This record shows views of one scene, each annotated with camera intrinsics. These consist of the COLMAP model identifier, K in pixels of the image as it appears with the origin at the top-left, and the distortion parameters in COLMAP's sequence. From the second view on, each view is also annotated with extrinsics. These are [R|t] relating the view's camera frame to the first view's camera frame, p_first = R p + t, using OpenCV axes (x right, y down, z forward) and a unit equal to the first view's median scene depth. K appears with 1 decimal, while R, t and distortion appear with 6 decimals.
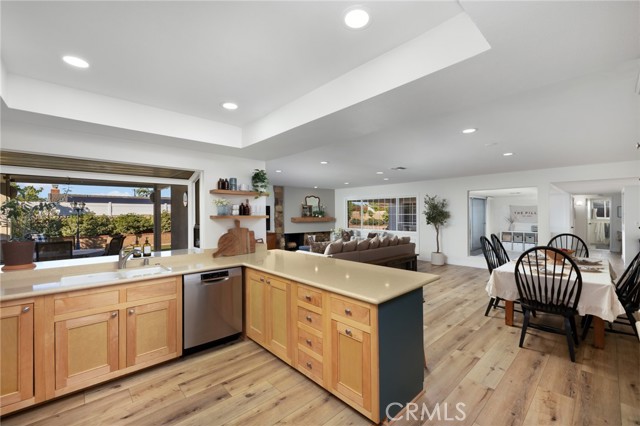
lens RADIAL K [[267.7, 0, 323.4], [0, 267.7, 213.1], [0, 0, 1]] dist [0.000423, -0.000573]
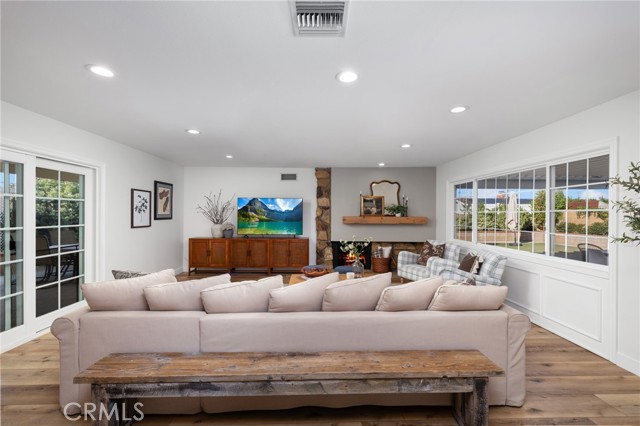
lens RADIAL K [[267.7, 0, 318.9], [0, 267.7, 216.8], [0, 0, 1]] dist [0.000423, -0.000573]
pose [[0.754380, 0.013324, -0.656303, 0.246336], [-0.006800, 0.999899, 0.012484, 0.009562], [0.656403, -0.004955, 0.754394, 0.470017]]
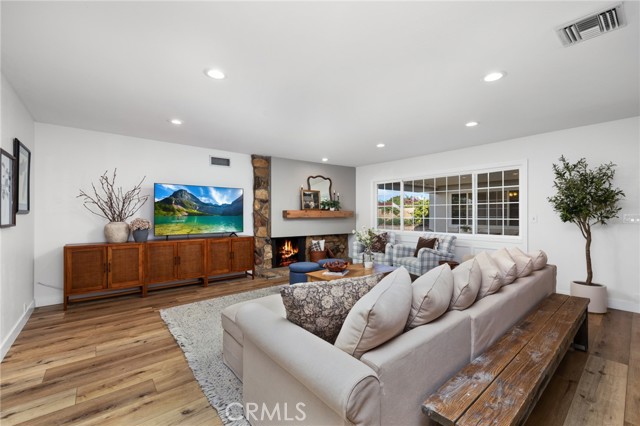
lens RADIAL K [[267.7, 0, 324.0], [0, 267.7, 213.7], [0, 0, 1]] dist [0.000423, -0.000573]
pose [[0.998642, 0.002946, -0.052021, 0.000709], [-0.003008, 0.999995, -0.001106, 0.023554], [0.052017, 0.001261, 0.998645, 0.401091]]
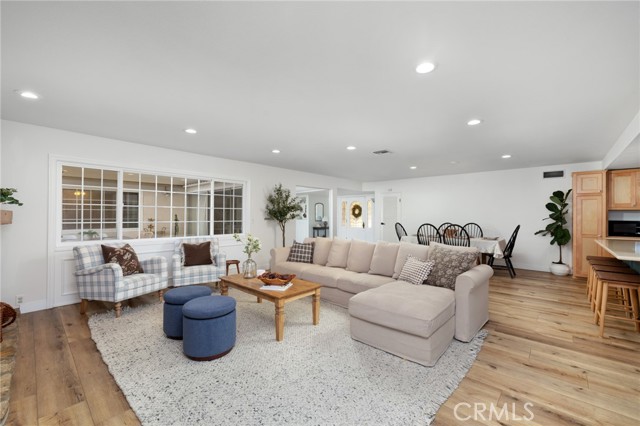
lens RADIAL K [[267.7, 0, 320.3], [0, 267.7, 213.0], [0, 0, 1]] dist [0.000423, -0.000573]
pose [[-0.081154, 0.013275, 0.996613, -0.308370], [-0.004649, 0.999895, -0.013698, 0.021055], [-0.996691, -0.005745, -0.081084, 0.727630]]
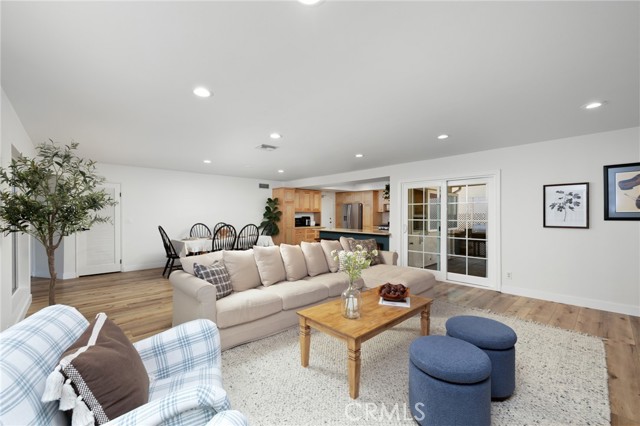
lens RADIAL K [[267.7, 0, 321.7], [0, 267.7, 213.2], [0, 0, 1]] dist [0.000423, -0.000573]
pose [[-0.999989, 0.002759, -0.003665, 0.066269], [0.002780, 0.999980, -0.005753, 0.015287], [0.003649, -0.005764, -0.999977, 1.011143]]
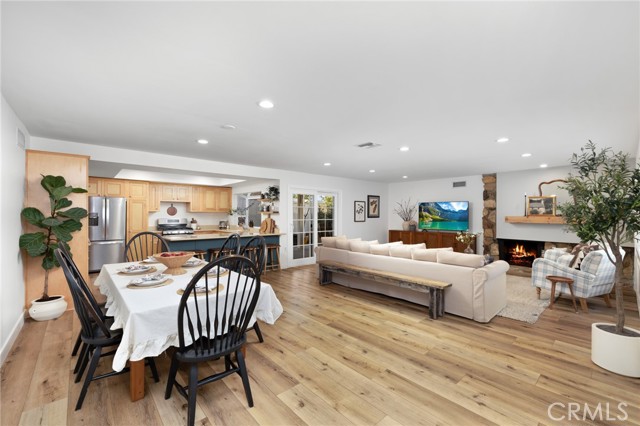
lens RADIAL K [[267.7, 0, 324.8], [0, 267.7, 213.4], [0, 0, 1]] dist [0.000423, -0.000573]
pose [[-0.009127, 0.000575, -0.999958, 0.564359], [-0.002059, 0.999998, 0.000594, 0.009405], [0.999956, 0.002064, -0.009126, 0.514557]]
